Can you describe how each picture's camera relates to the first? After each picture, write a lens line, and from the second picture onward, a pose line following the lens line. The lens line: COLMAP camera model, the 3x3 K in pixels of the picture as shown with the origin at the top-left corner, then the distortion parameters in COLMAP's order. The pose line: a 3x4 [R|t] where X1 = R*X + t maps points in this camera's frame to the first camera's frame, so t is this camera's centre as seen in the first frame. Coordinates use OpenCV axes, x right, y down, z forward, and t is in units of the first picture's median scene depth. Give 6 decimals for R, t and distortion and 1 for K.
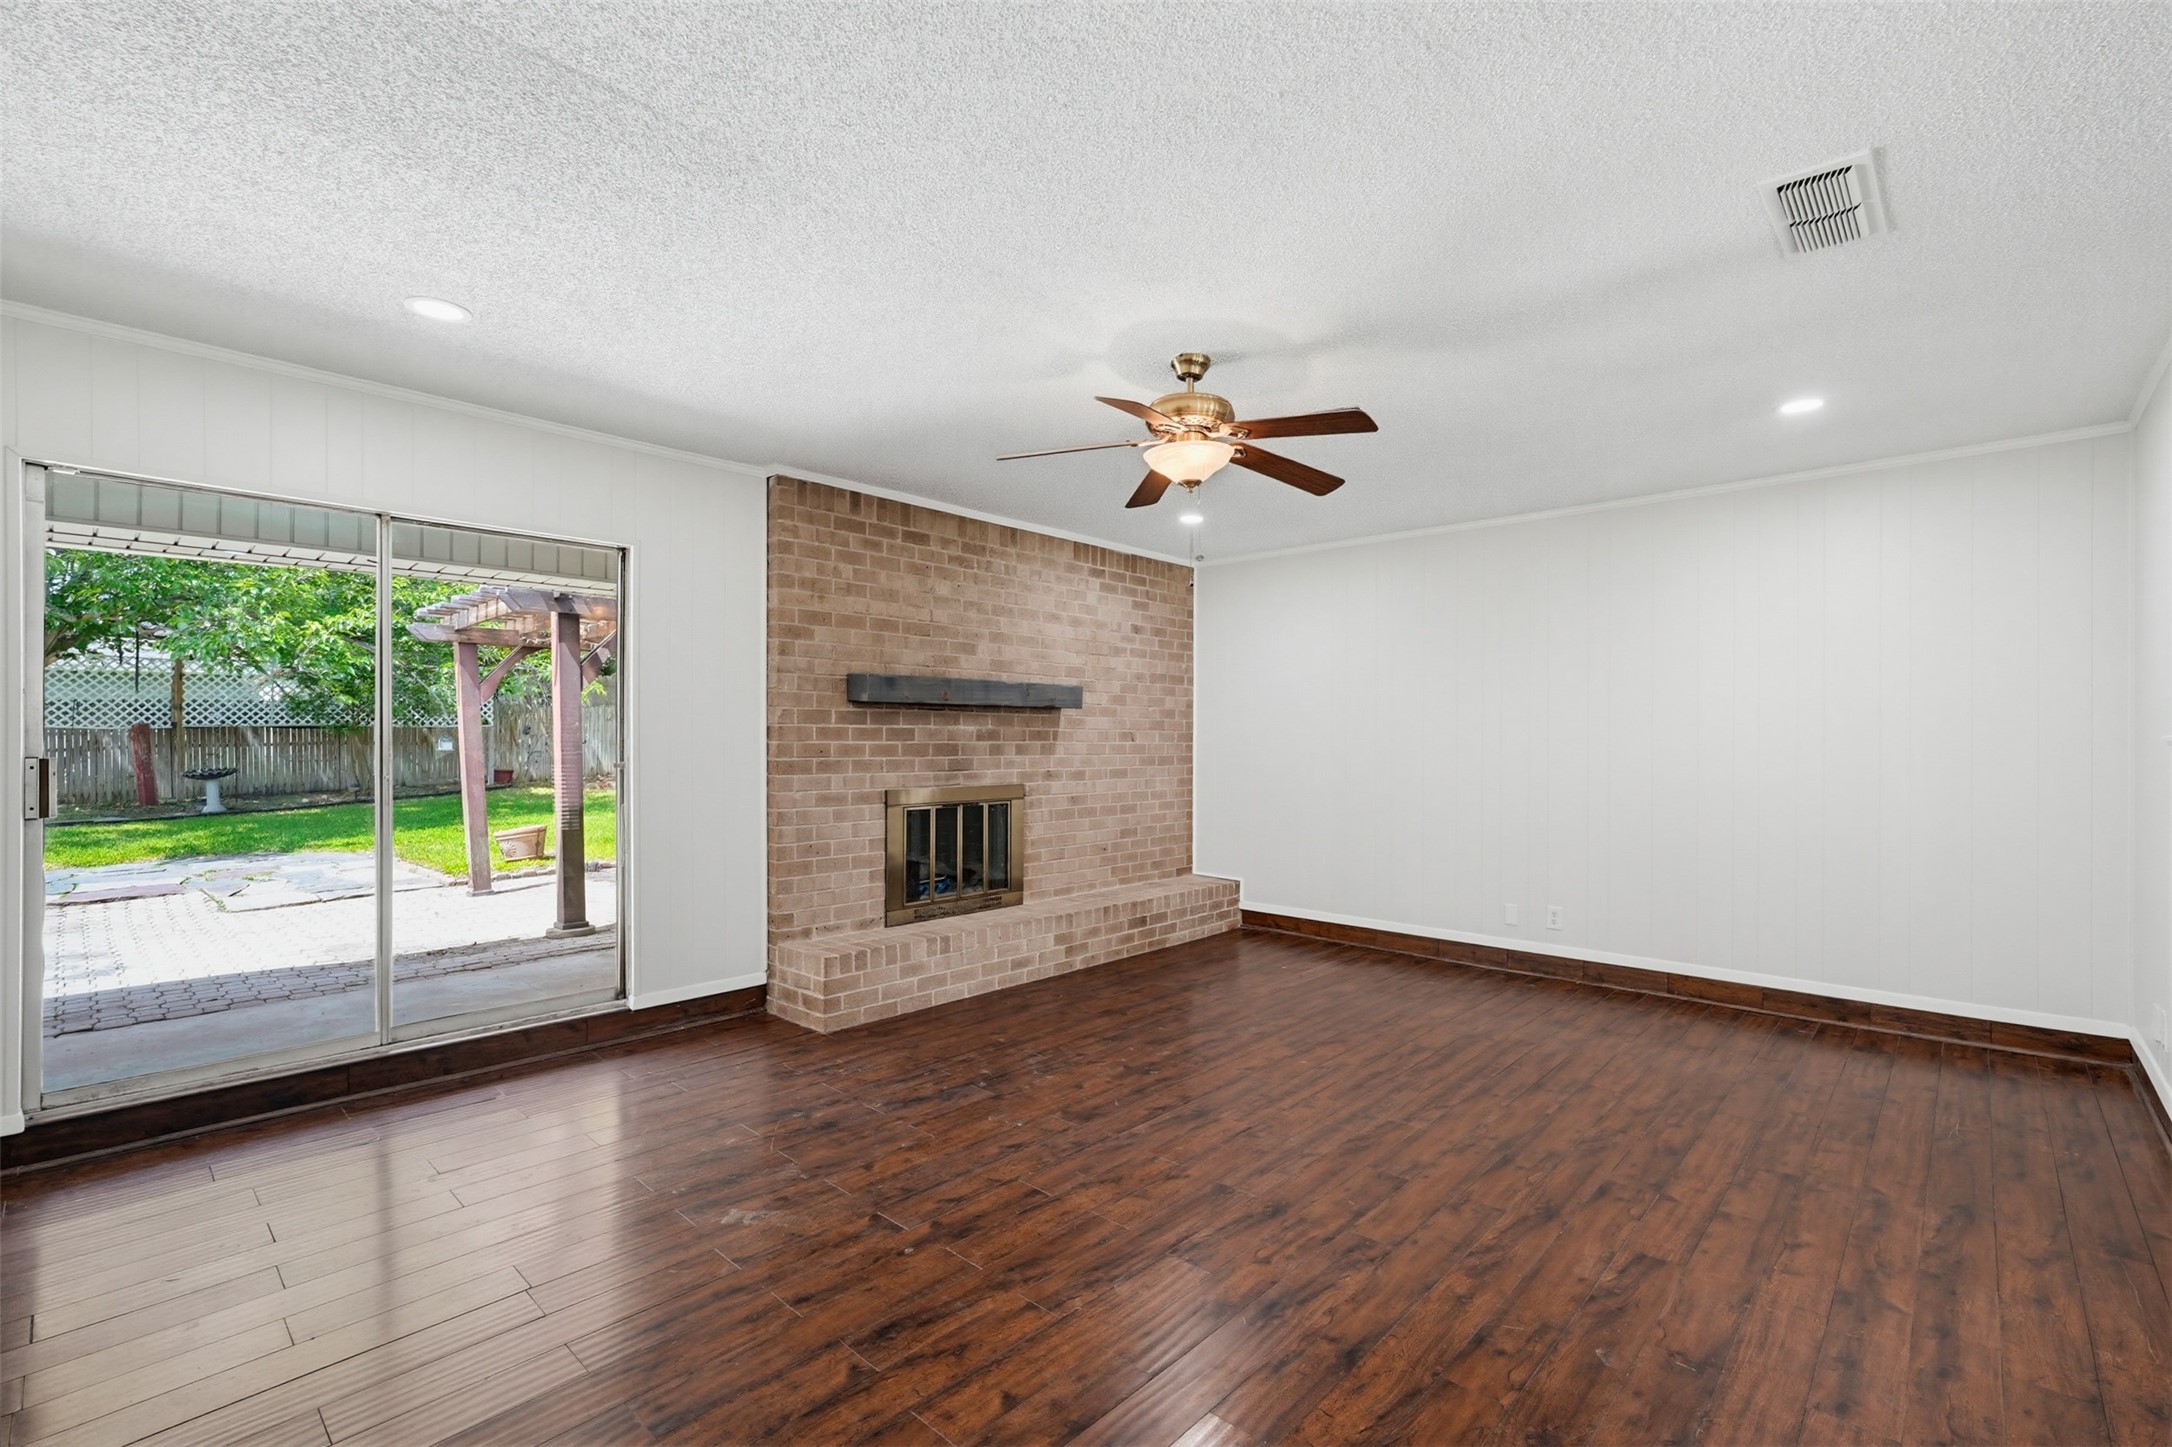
lens RADIAL K [[958.4, 0, 1091.5], [0, 958.4, 732.4], [0, 0, 1]] dist [-0.001745, 0.000848]
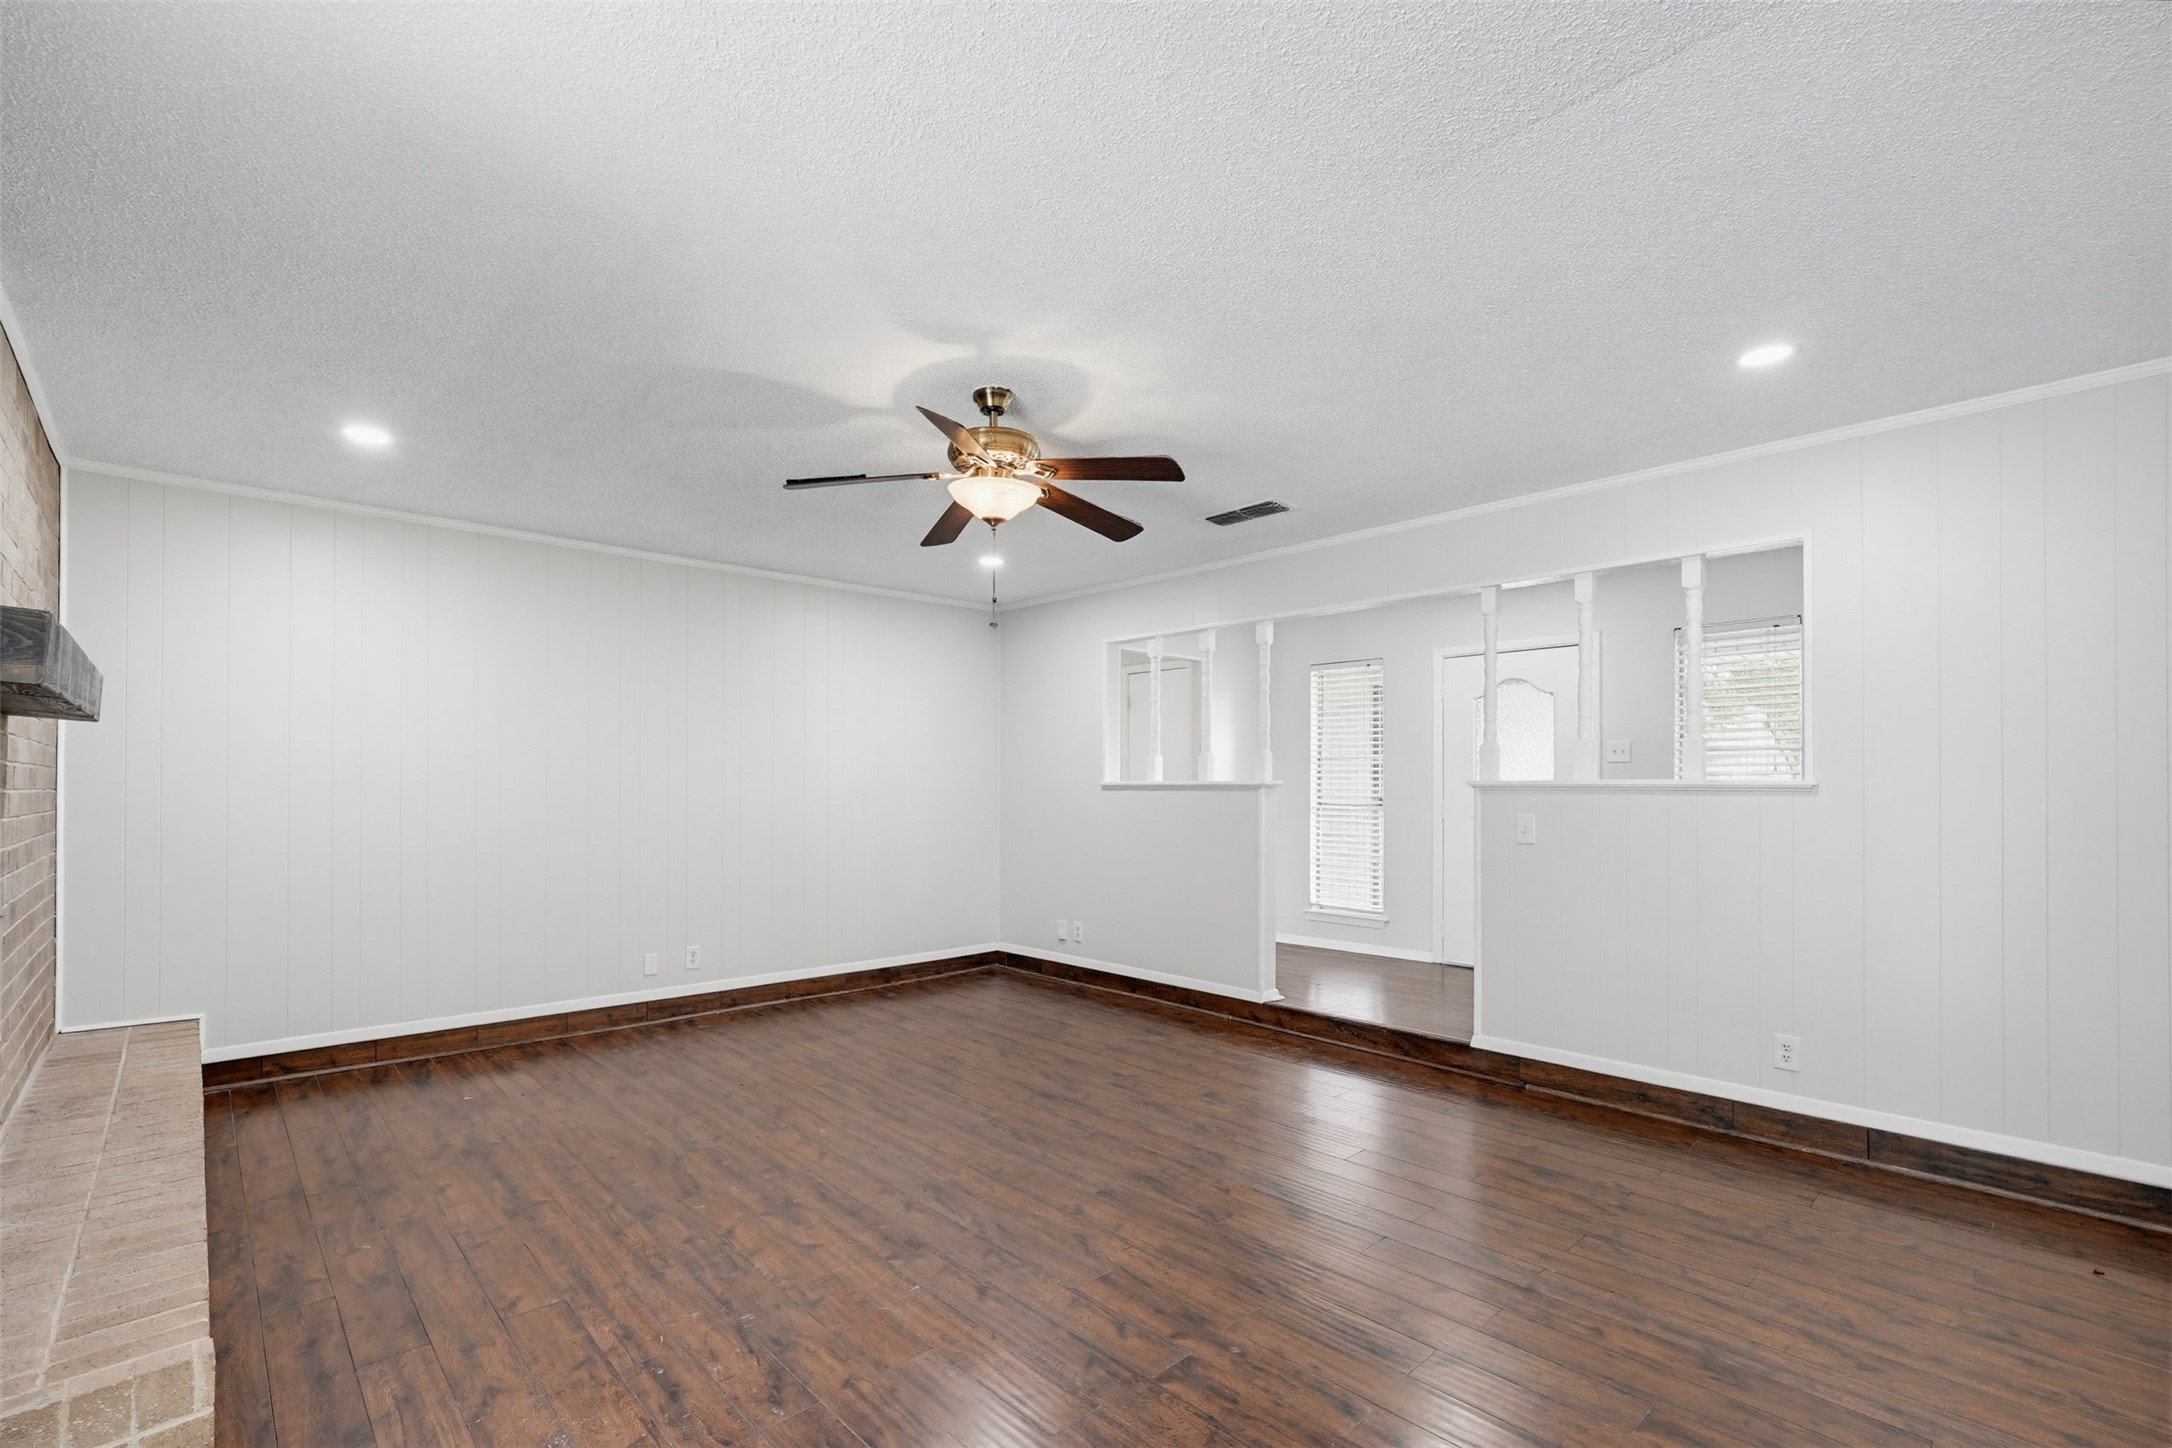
lens RADIAL K [[958.4, 0, 1095.9], [0, 958.4, 784.7], [0, 0, 1]] dist [-0.001745, 0.000848]
pose [[0.075170, -0.000388, 0.997171, -0.495859], [-0.008459, 0.999964, 0.001027, 0.002220], [-0.997135, -0.008512, 0.075164, 0.479138]]
